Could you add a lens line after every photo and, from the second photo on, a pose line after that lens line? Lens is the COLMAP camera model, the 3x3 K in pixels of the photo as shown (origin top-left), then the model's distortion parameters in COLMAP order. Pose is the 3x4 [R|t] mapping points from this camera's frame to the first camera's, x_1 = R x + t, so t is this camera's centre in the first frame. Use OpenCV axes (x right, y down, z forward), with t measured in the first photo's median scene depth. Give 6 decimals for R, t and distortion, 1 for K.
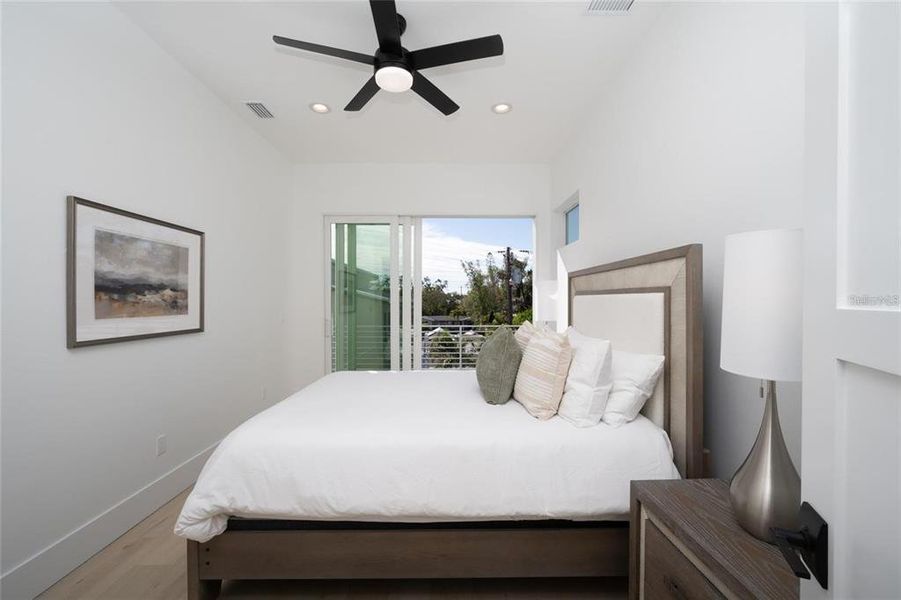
lens RADIAL K [[351.1, 0, 451.3], [0, 351.1, 302.0], [0, 0, 1]] dist [0.000245, 0.000151]
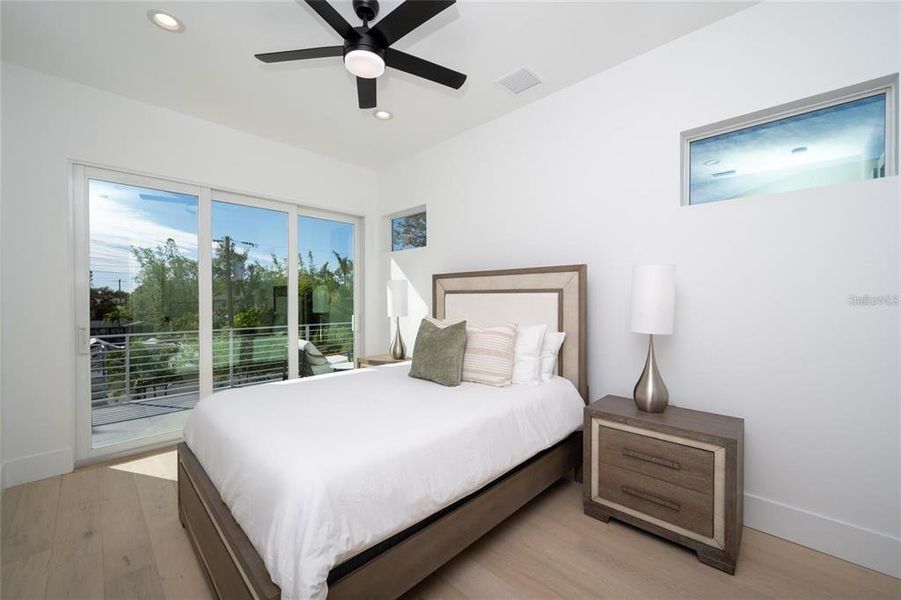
lens RADIAL K [[351.1, 0, 452.2], [0, 351.1, 299.5], [0, 0, 1]] dist [0.000245, 0.000151]
pose [[0.710811, -0.000979, 0.703382, -0.579316], [0.003955, 0.999989, -0.002605, 0.004705], [-0.703372, 0.004634, 0.710807, 0.142827]]
